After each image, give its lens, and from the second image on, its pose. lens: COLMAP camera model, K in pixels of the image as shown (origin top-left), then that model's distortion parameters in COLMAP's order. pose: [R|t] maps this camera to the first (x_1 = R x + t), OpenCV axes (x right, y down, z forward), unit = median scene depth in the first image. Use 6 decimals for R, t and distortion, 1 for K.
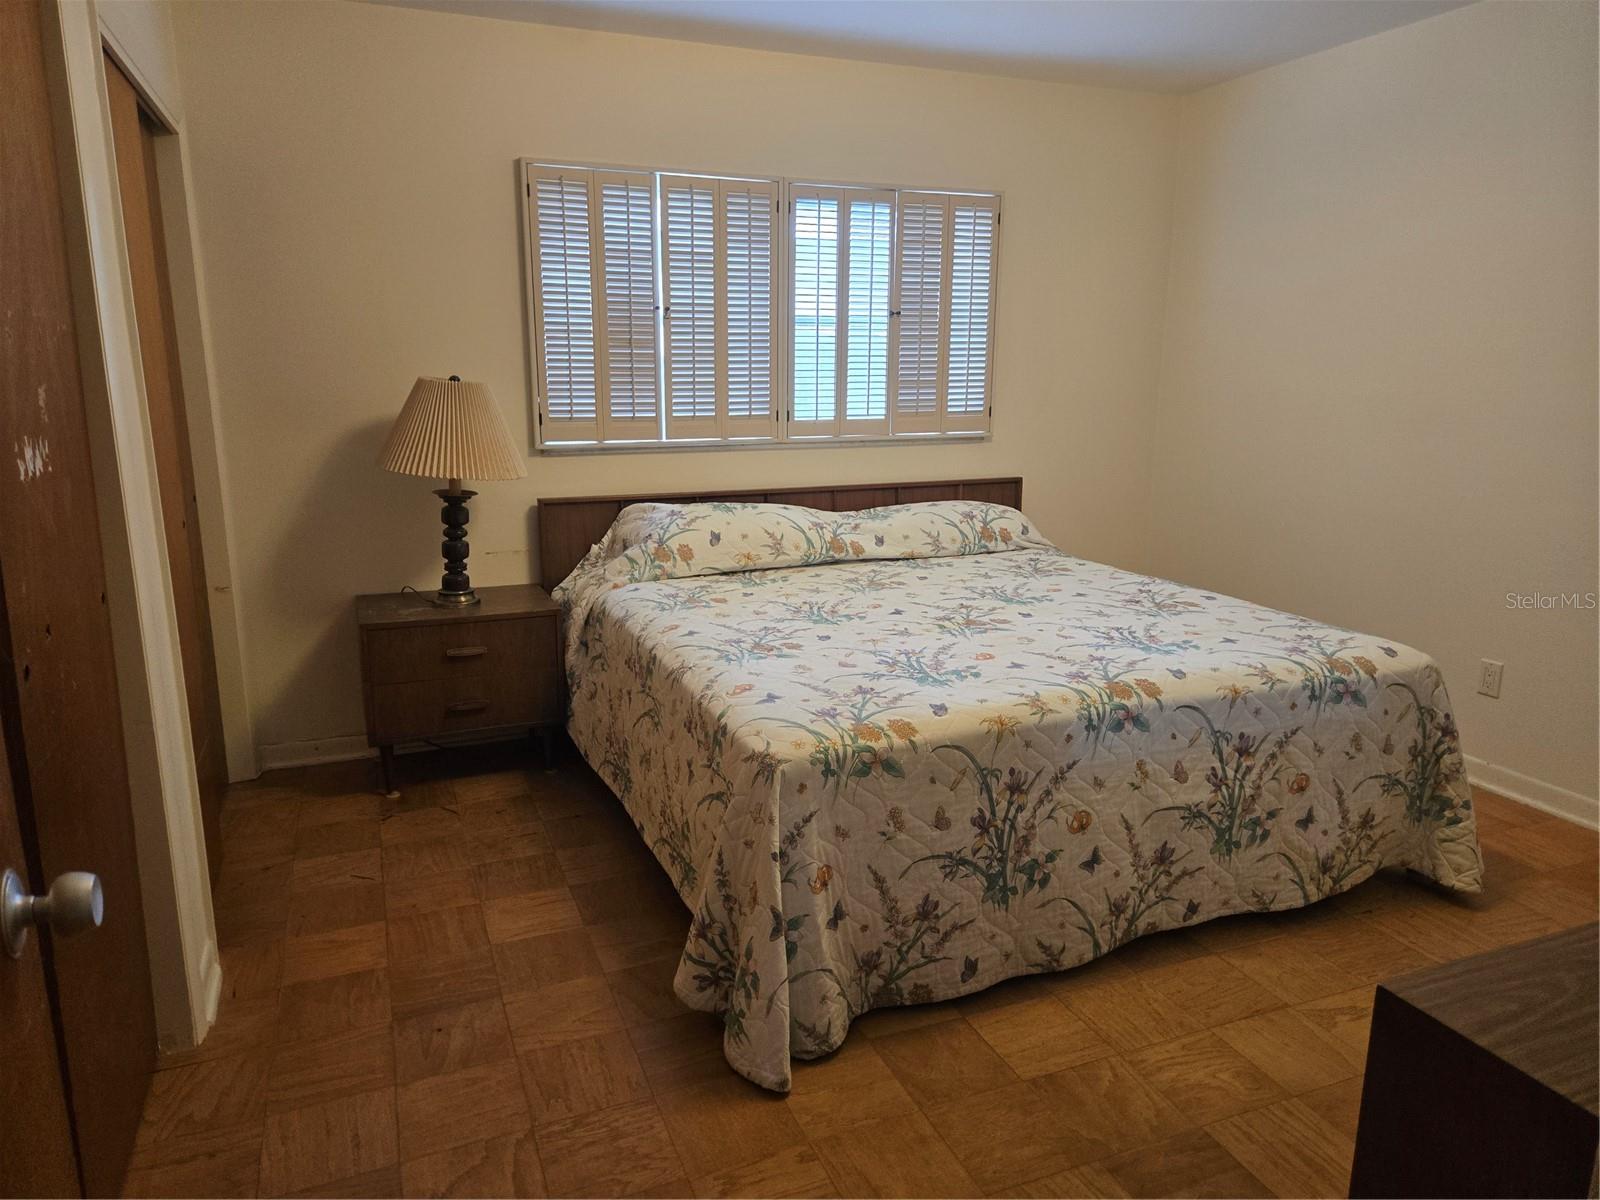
lens RADIAL K [[1060.8, 0, 805.2], [0, 1060.8, 589.5], [0, 0, 1]] dist [0.043801, -0.039301]
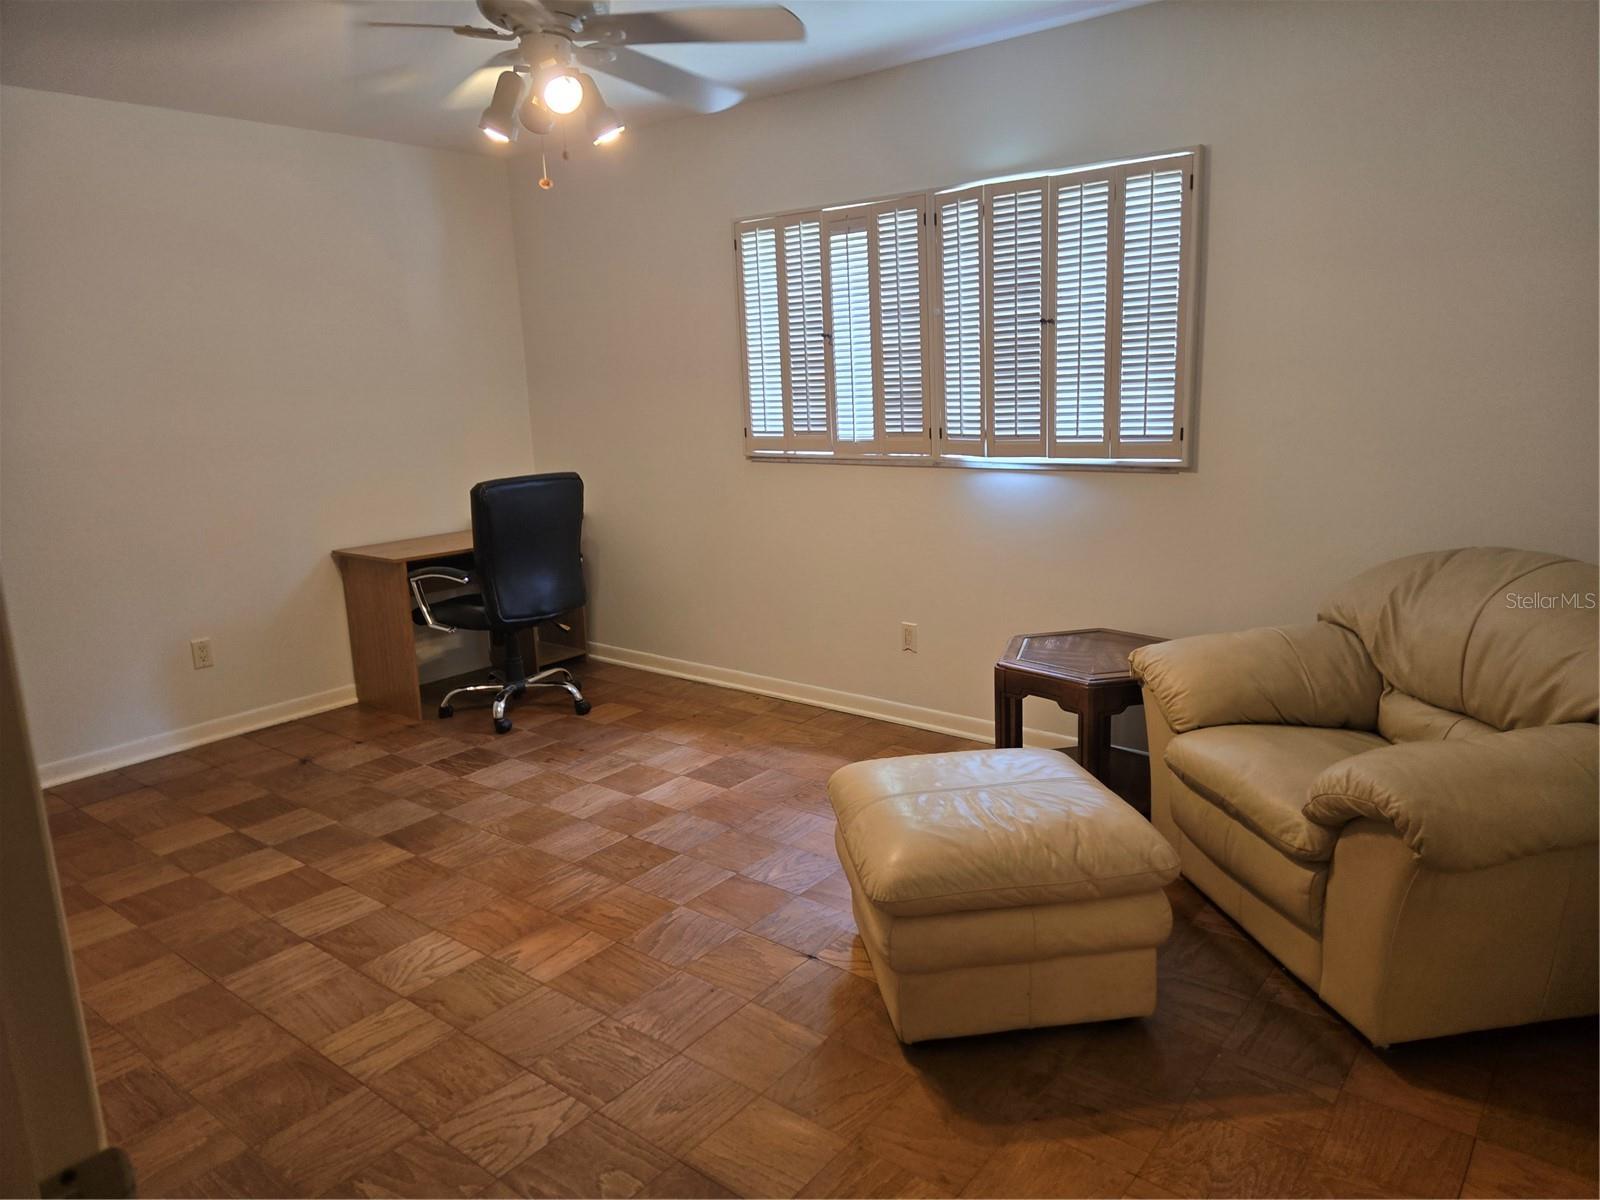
lens RADIAL K [[1060.8, 0, 805.2], [0, 1060.8, 589.5], [0, 0, 1]] dist [0.043801, -0.039301]
pose [[0.451649, 0.158442, -0.878014, 0.834611], [-0.158000, 0.982755, 0.096068, -0.102362], [0.878094, 0.095337, 0.468894, 0.473940]]
